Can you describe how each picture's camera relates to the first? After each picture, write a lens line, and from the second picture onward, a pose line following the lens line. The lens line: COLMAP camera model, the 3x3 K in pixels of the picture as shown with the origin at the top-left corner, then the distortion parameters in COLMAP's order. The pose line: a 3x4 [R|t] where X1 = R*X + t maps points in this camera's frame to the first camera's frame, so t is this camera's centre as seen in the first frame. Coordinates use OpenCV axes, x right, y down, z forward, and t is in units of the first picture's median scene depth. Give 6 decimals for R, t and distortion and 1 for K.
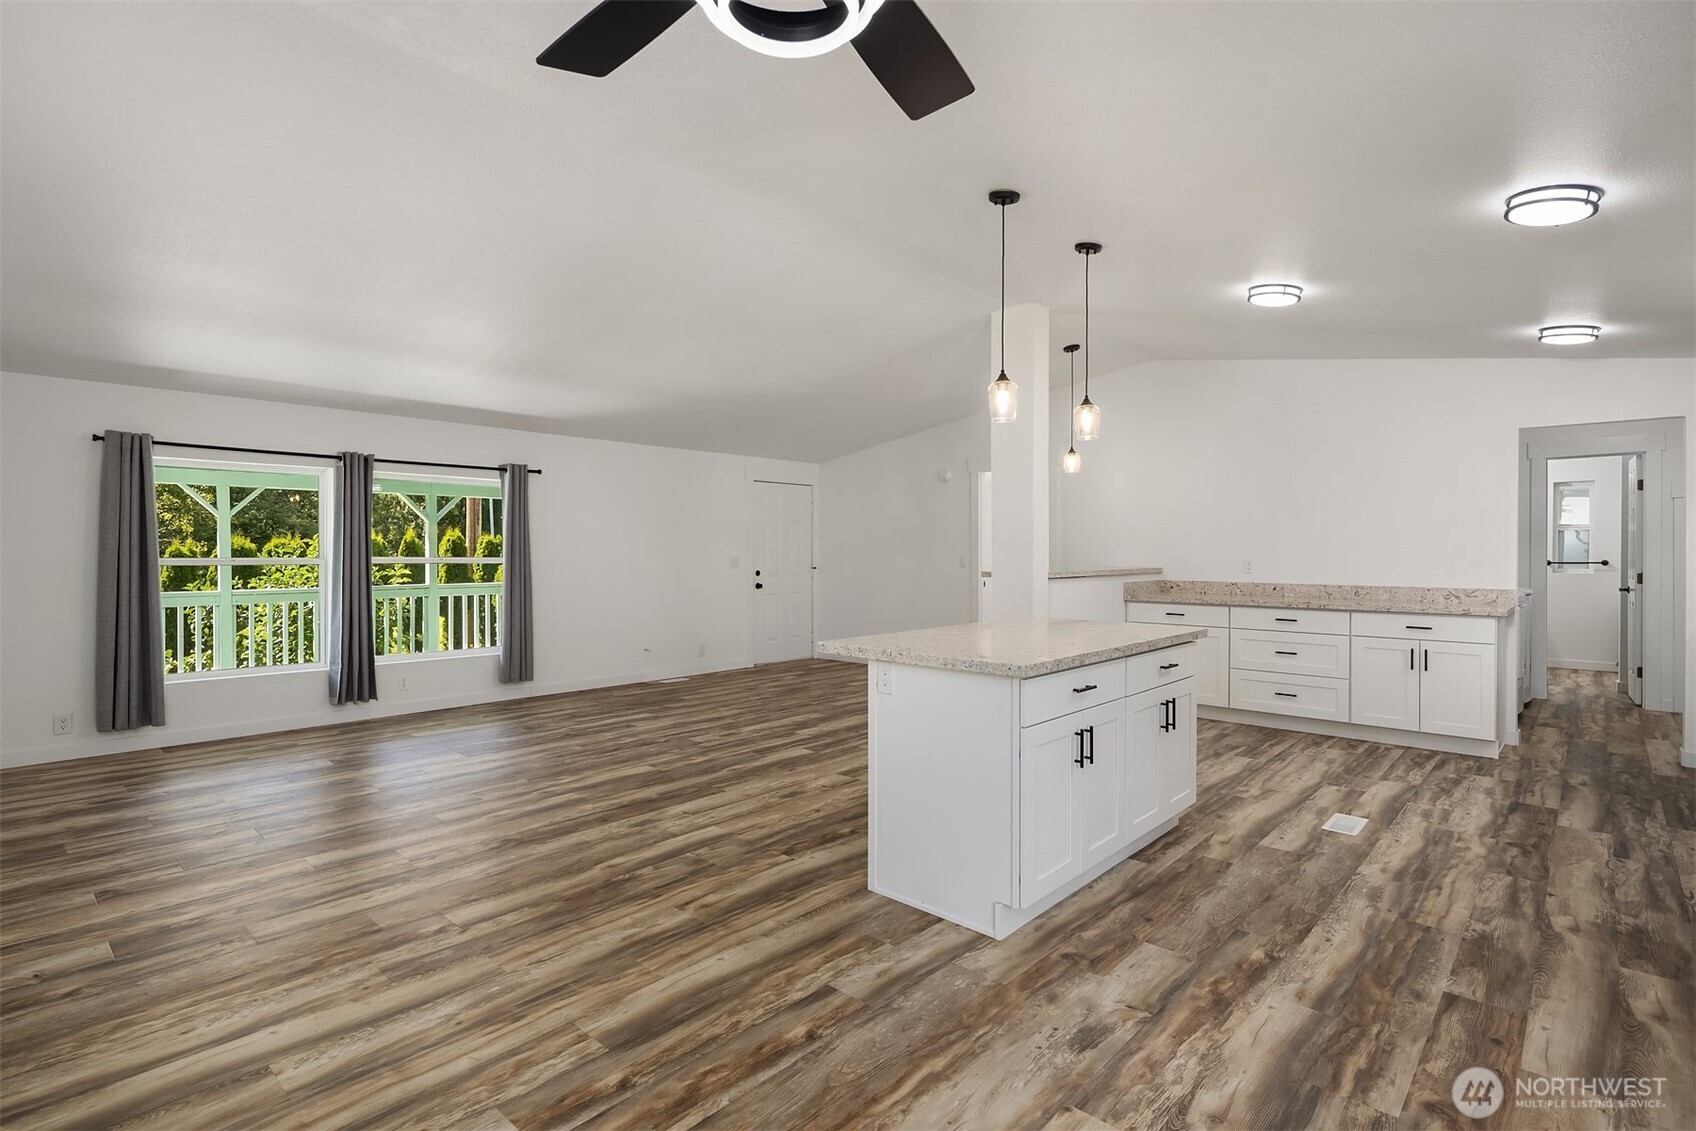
lens RADIAL K [[810.2, 0, 865.3], [0, 810.2, 556.0], [0, 0, 1]] dist [0.005622, -0.004741]
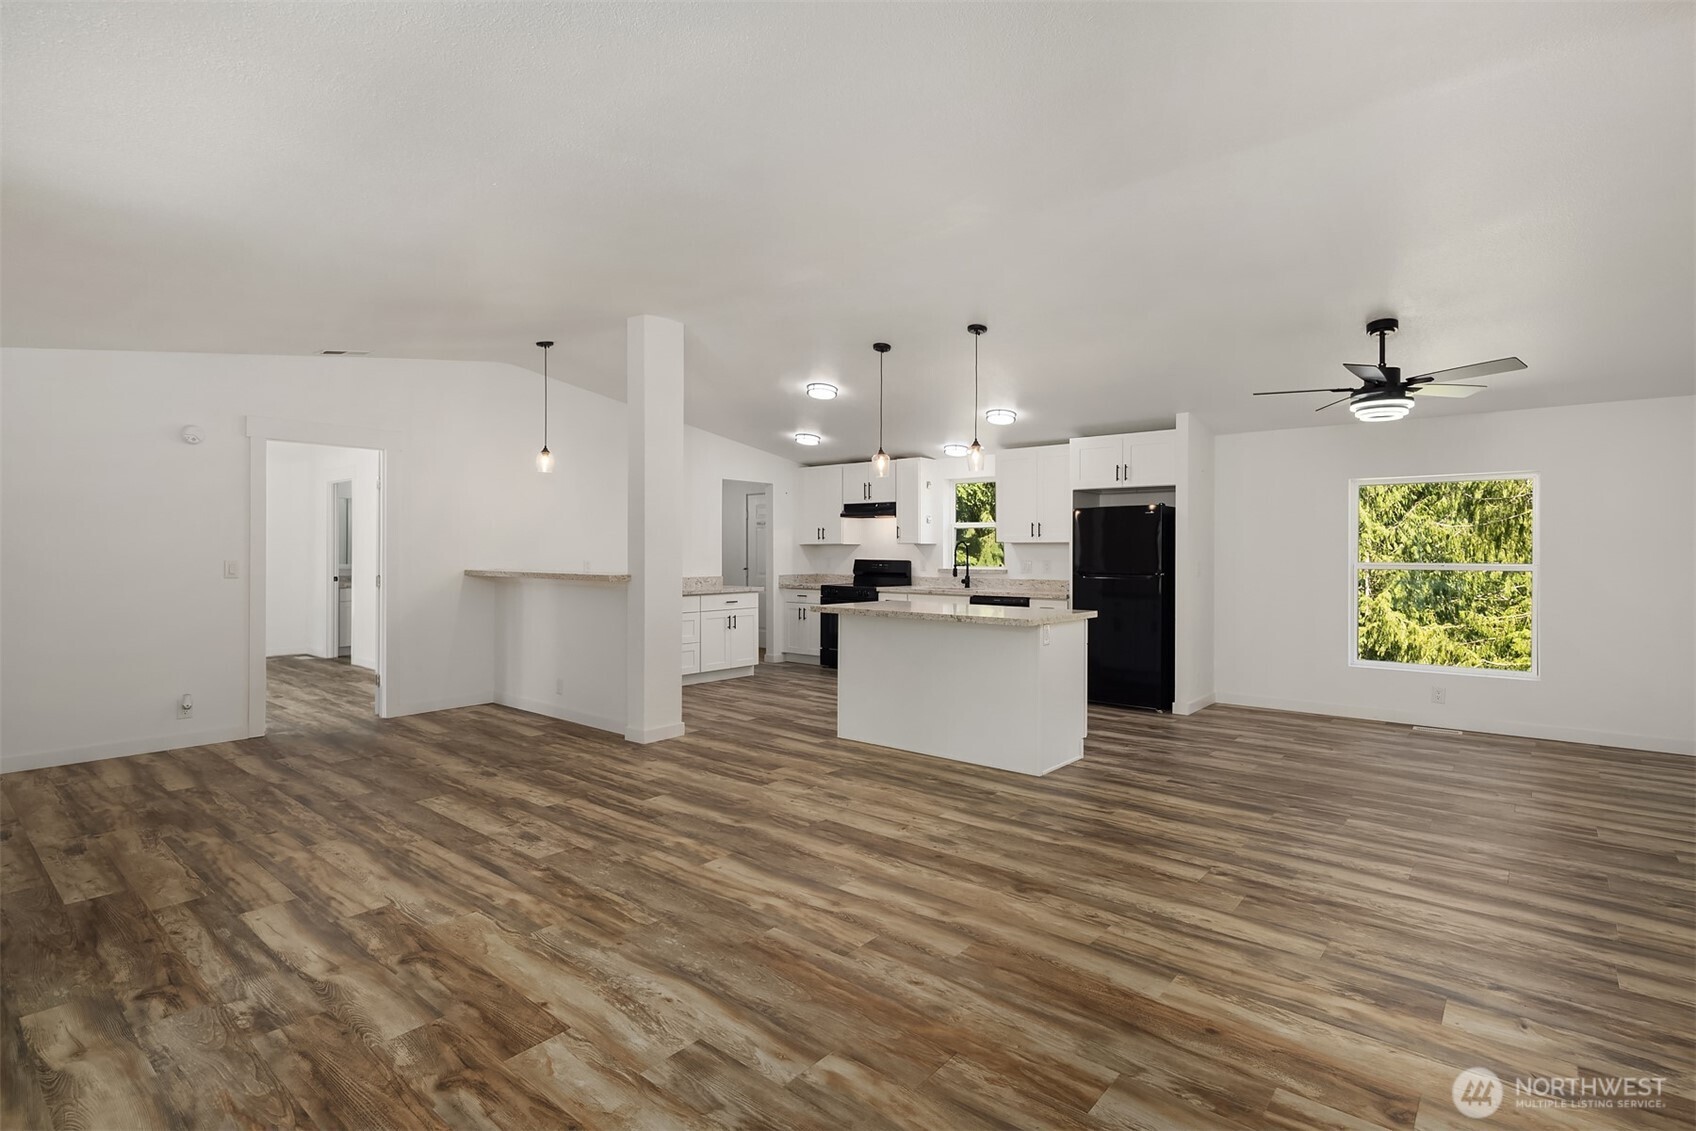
lens RADIAL K [[810.2, 0, 838.5], [0, 810.2, 547.3], [0, 0, 1]] dist [0.005622, -0.004741]
pose [[-0.016566, 0.006342, 0.999843, -1.303289], [0.006321, 0.999961, -0.006238, -0.009442], [-0.999843, 0.006217, -0.016605, 1.207148]]
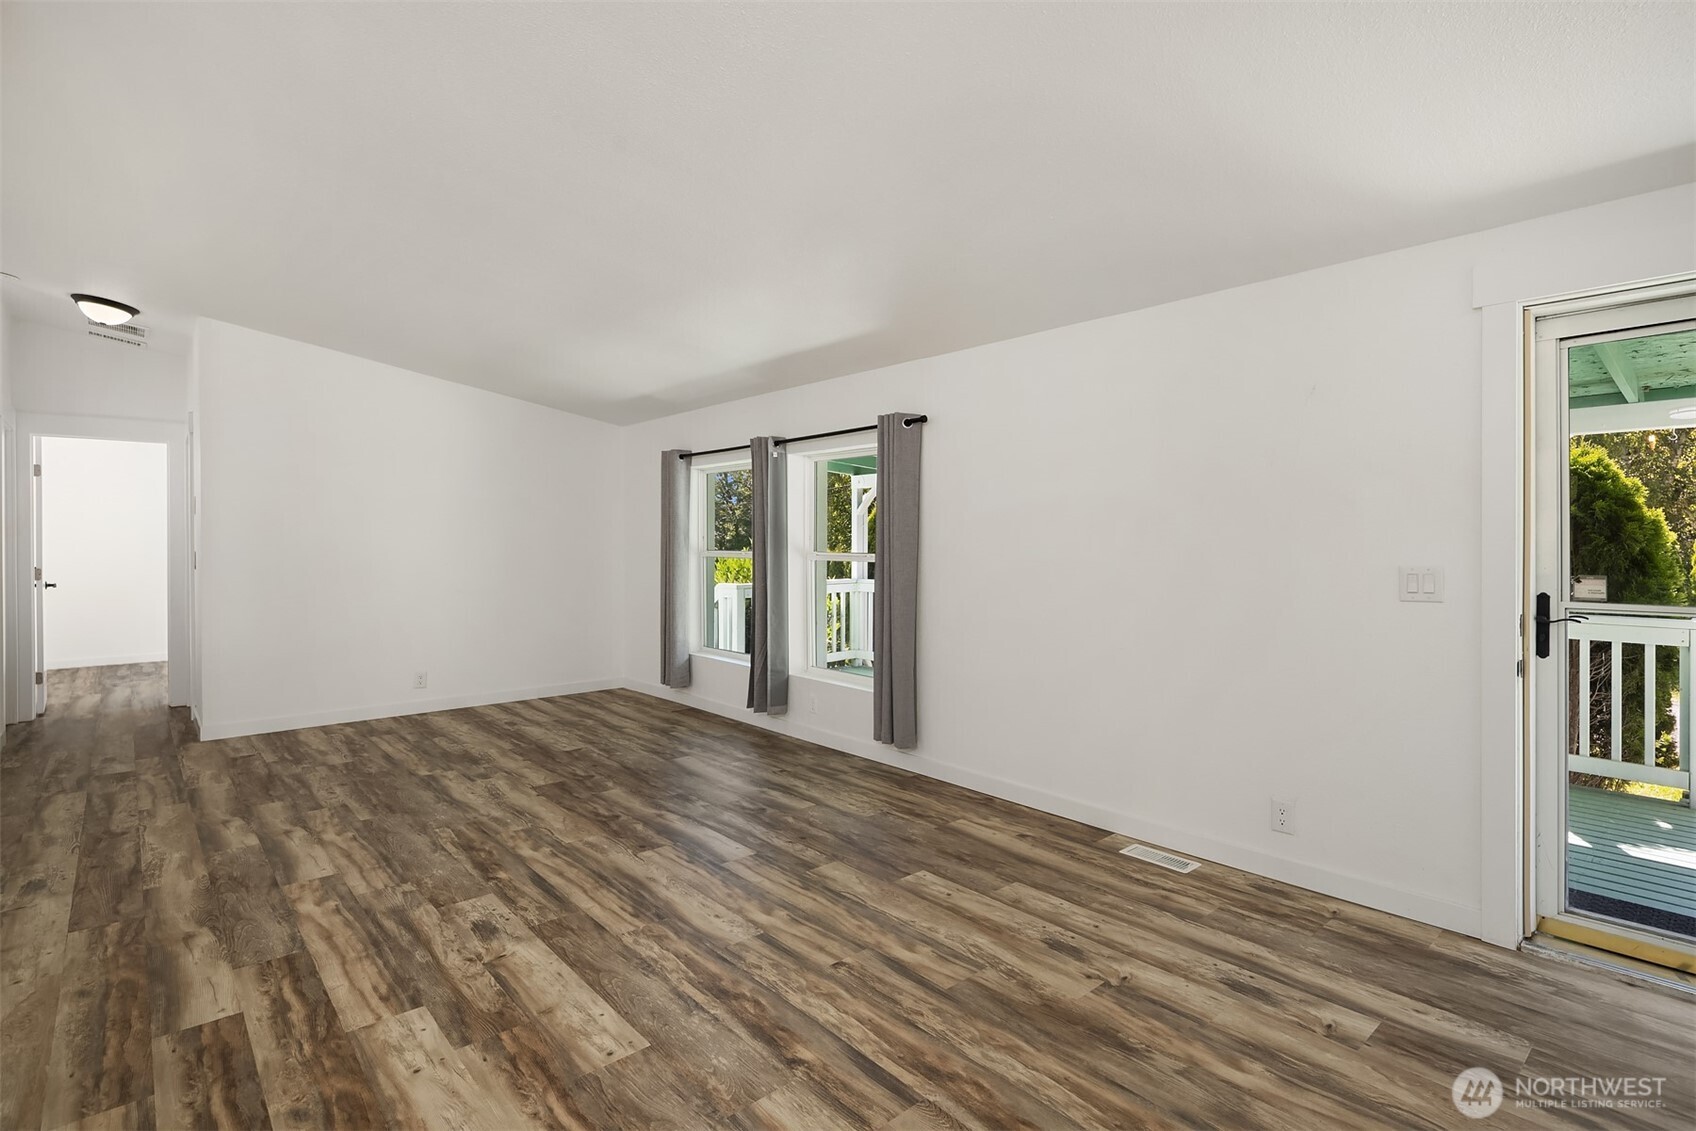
lens RADIAL K [[821.4, 0, 857.0], [0, 821.4, 542.6], [0, 0, 1]] dist [0.004482, -0.004545]
pose [[-0.117413, 0.001491, -0.993082, 0.460967], [-0.008928, 0.999957, 0.002557, -0.019940], [0.993043, 0.009166, -0.117394, 2.019730]]
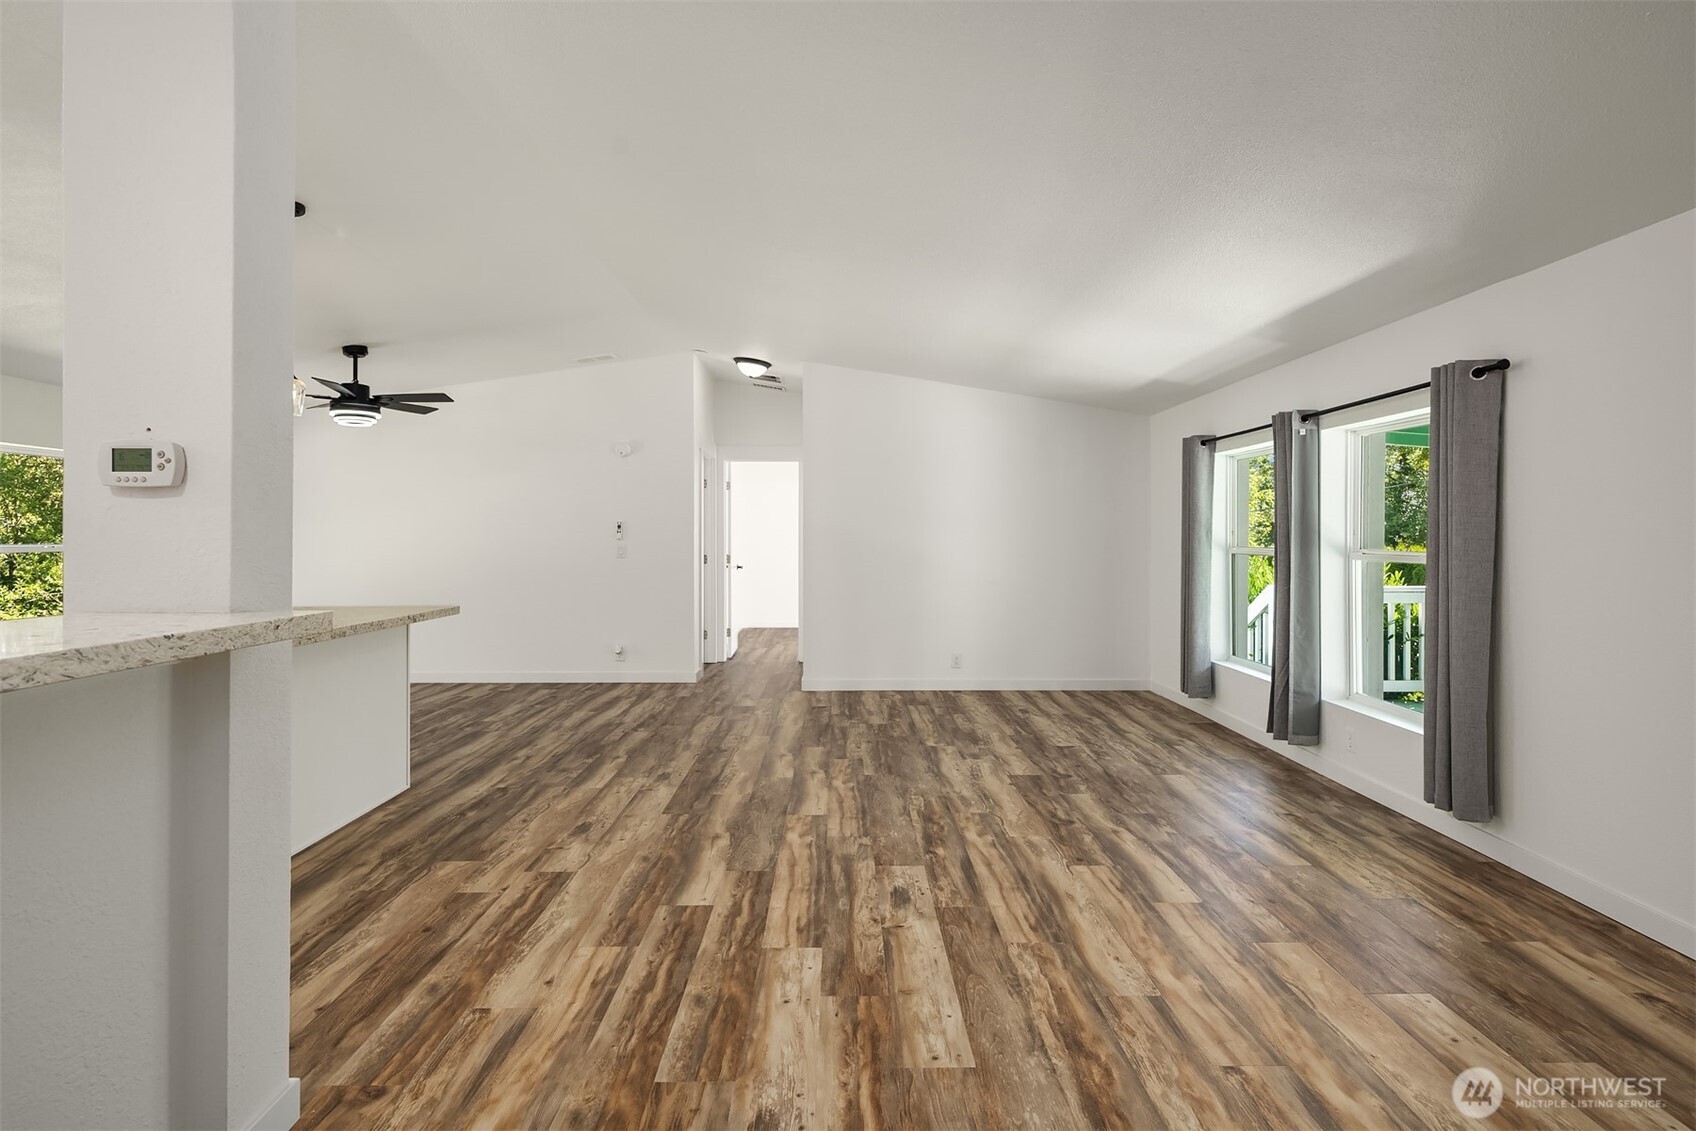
lens RADIAL K [[821.4, 0, 849.8], [0, 821.4, 536.5], [0, 0, 1]] dist [0.004482, -0.004545]
pose [[-0.740897, -0.001564, -0.671616, 0.329580], [-0.008078, 0.999946, 0.006582, -0.019569], [0.671570, 0.010302, -0.740870, 2.160886]]
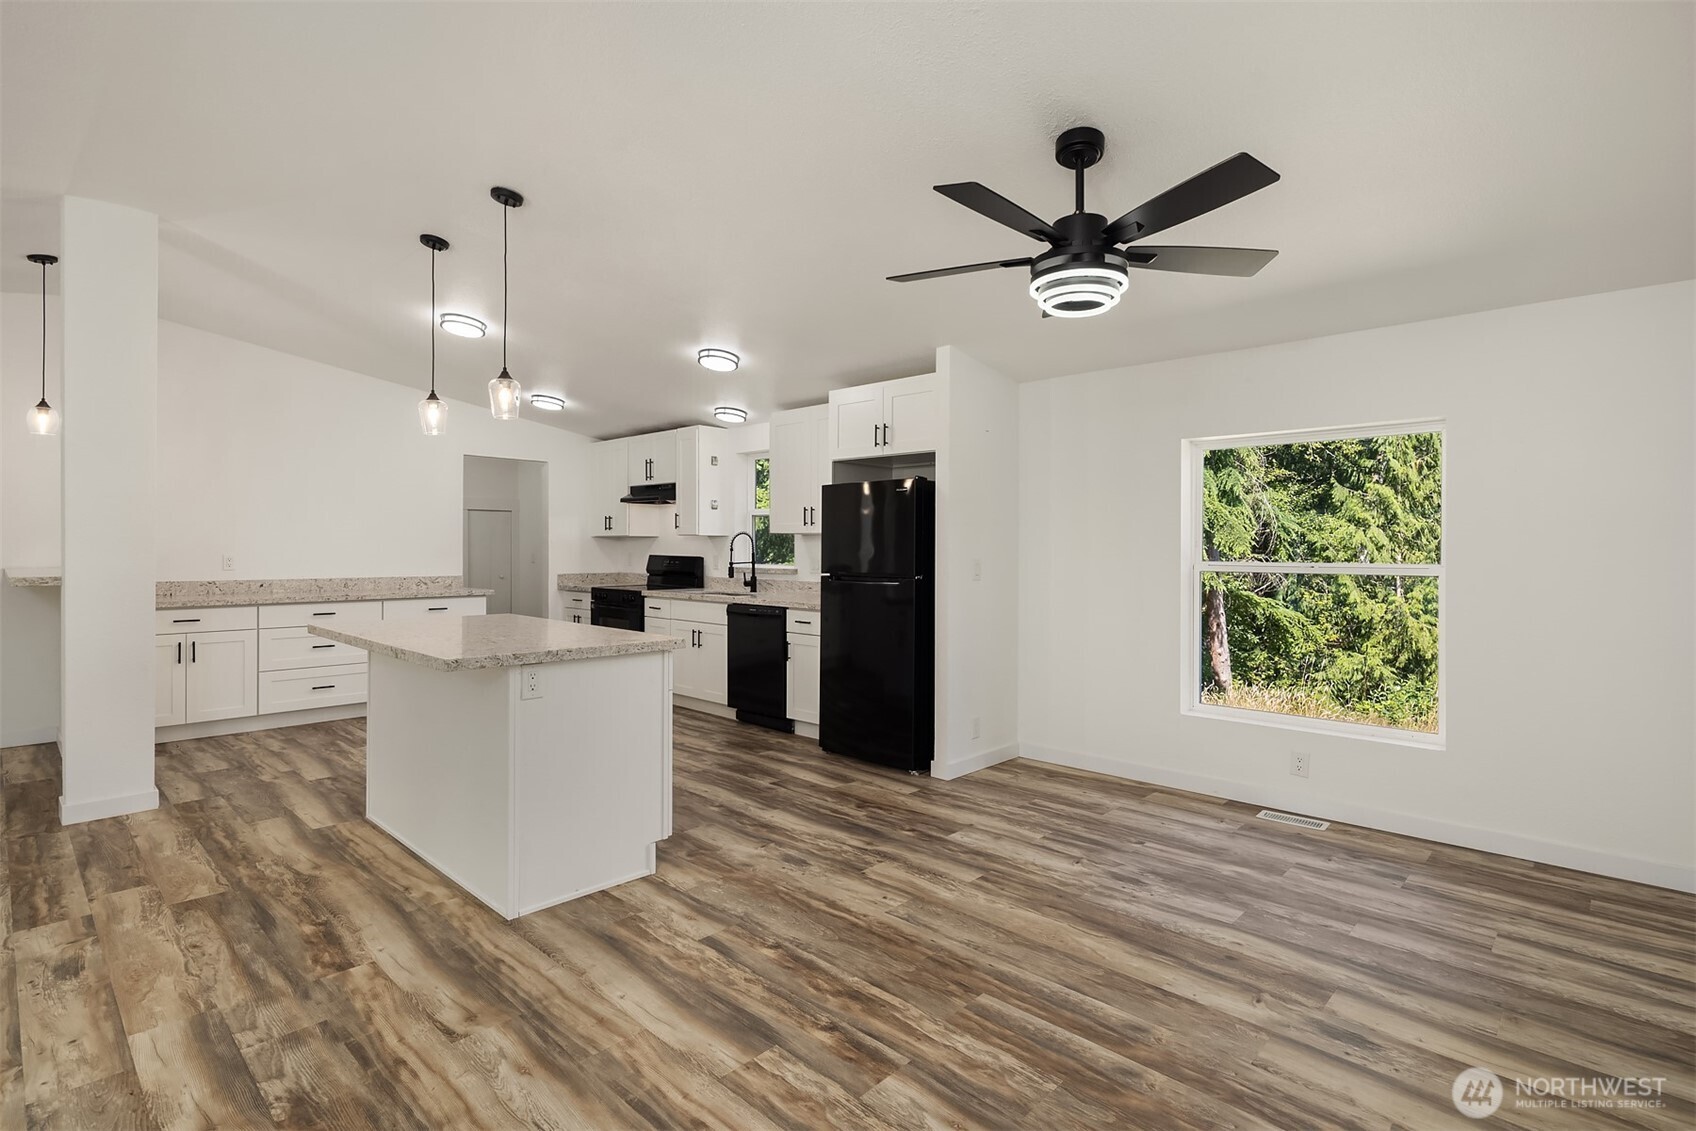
lens RADIAL K [[821.4, 0, 829.2], [0, 821.4, 542.9], [0, 0, 1]] dist [0.004482, -0.004545]
pose [[0.042392, 0.005380, 0.999087, -0.776787], [0.004080, 0.999976, -0.005558, -0.003428], [-0.999093, 0.004312, 0.042369, 0.518253]]
